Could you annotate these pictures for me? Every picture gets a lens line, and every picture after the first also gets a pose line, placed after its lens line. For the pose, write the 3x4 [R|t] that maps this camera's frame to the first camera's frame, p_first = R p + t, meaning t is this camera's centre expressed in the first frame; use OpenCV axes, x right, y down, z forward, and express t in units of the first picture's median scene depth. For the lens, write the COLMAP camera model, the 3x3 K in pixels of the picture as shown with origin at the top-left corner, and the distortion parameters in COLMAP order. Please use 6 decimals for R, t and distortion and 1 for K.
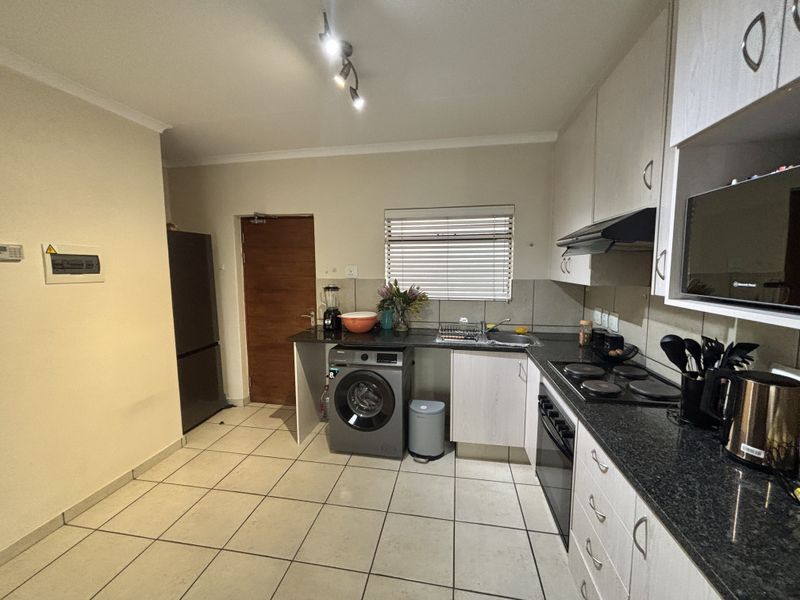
lens RADIAL K [[320.5, 0, 402.5], [0, 320.5, 299.2], [0, 0, 1]] dist [-0.002785, 0.000805]
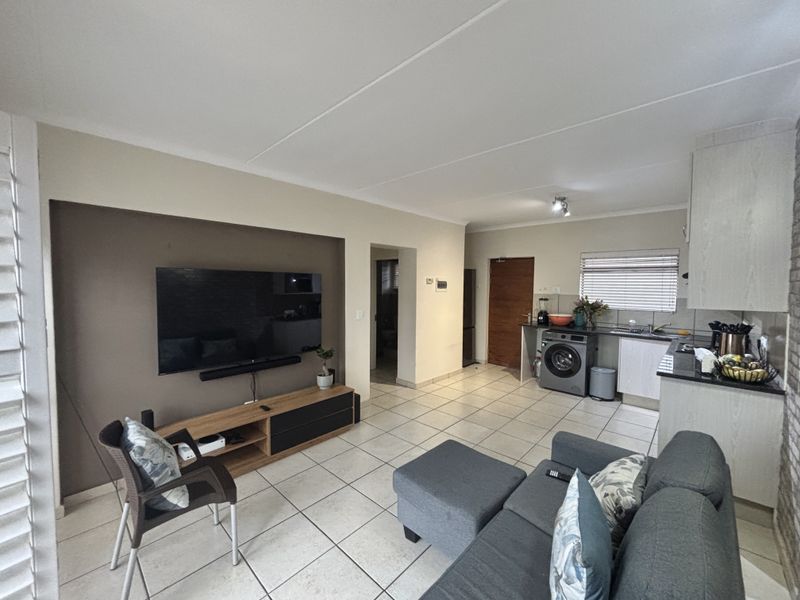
lens RADIAL K [[320.5, 0, 395.8], [0, 320.5, 299.2], [0, 0, 1]] dist [-0.002785, 0.000805]
pose [[0.828058, 0.039987, -0.559215, 0.092139], [-0.070329, 0.996983, -0.032850, 0.083720], [0.556214, 0.066530, 0.828372, -0.945580]]
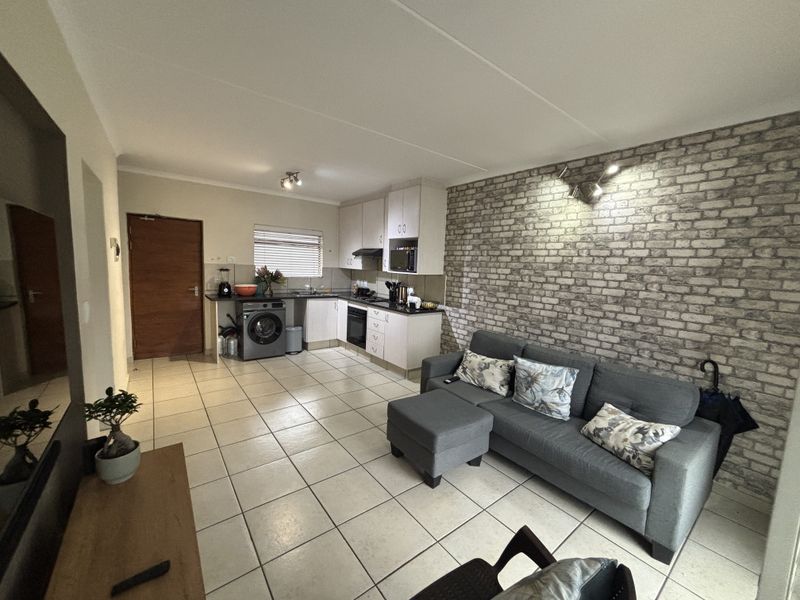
lens RADIAL K [[320.5, 0, 404.7], [0, 320.5, 300.1], [0, 0, 1]] dist [-0.002785, 0.000805]
pose [[0.666030, -0.051829, 0.744122, -0.867121], [0.030009, 0.998637, 0.042697, 0.080231], [-0.745321, -0.006106, 0.666678, -0.792452]]
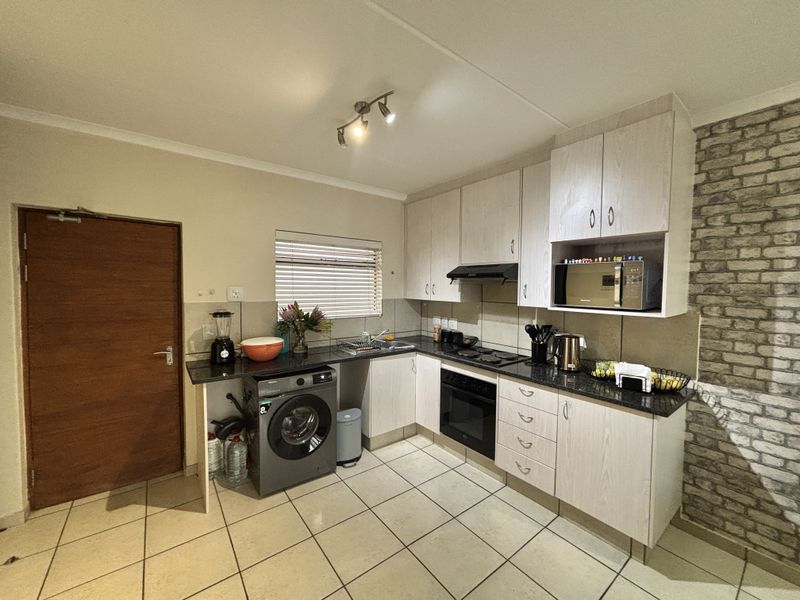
lens RADIAL K [[320.5, 0, 400.7], [0, 320.5, 298.6], [0, 0, 1]] dist [-0.002785, 0.000805]
pose [[0.678611, -0.022211, 0.734162, -0.549767], [0.062073, 0.997701, -0.027192, -0.023582], [-0.731871, 0.064025, 0.678429, 0.077830]]
